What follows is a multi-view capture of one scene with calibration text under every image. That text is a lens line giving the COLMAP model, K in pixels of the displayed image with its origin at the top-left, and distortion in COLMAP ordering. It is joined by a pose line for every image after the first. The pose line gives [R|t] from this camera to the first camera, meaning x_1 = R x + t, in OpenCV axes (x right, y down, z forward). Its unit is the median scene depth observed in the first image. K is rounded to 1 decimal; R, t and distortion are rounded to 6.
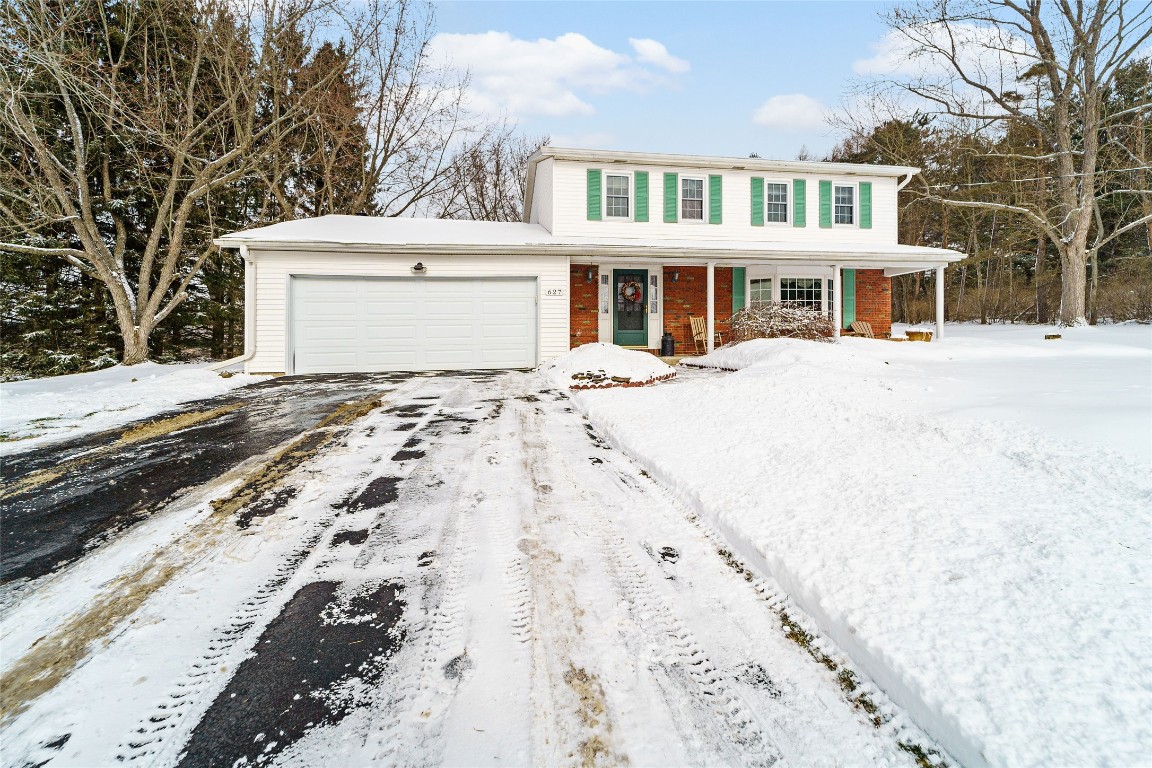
lens RADIAL K [[511.7, 0, 573.3], [0, 511.7, 287.6], [0, 0, 1]] dist [-0.001625, -0.000207]
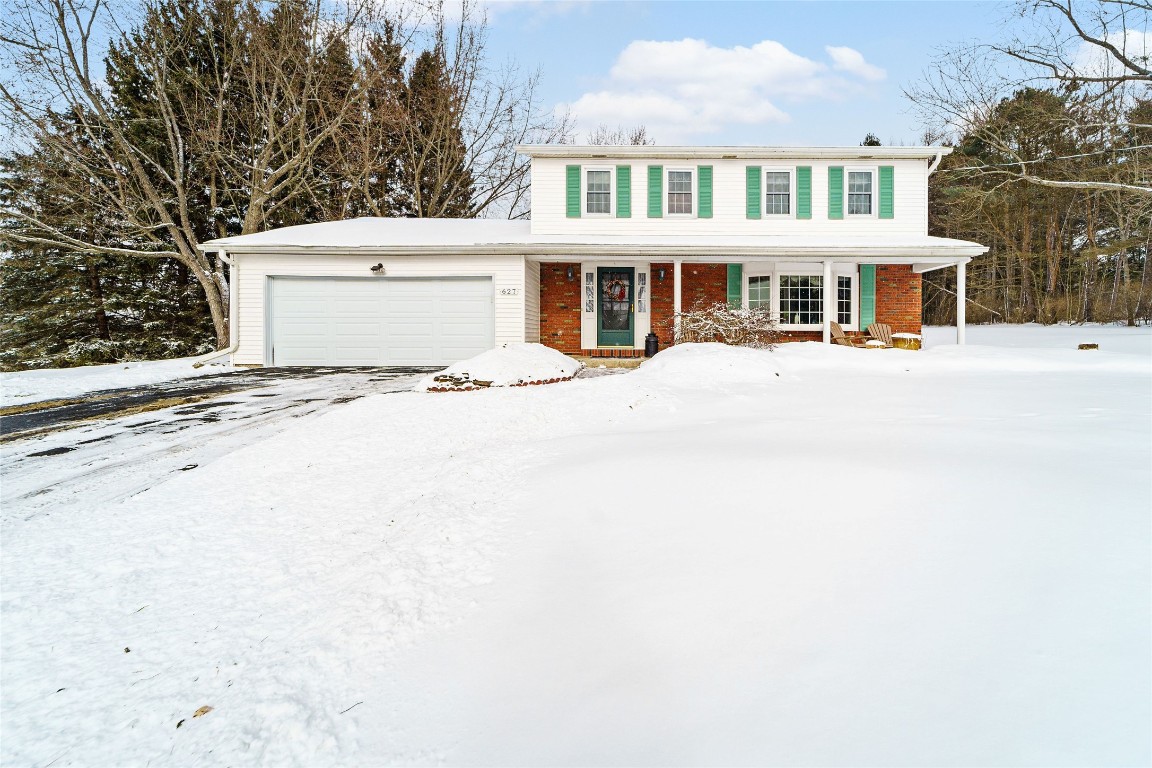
lens RADIAL K [[511.7, 0, 573.3], [0, 511.7, 287.6], [0, 0, 1]] dist [-0.001625, -0.000207]
pose [[0.982657, 0.000158, -0.185432, 0.214612], [0.001876, 0.999940, 0.010795, -0.007188], [0.185423, -0.010956, 0.982598, 0.030521]]
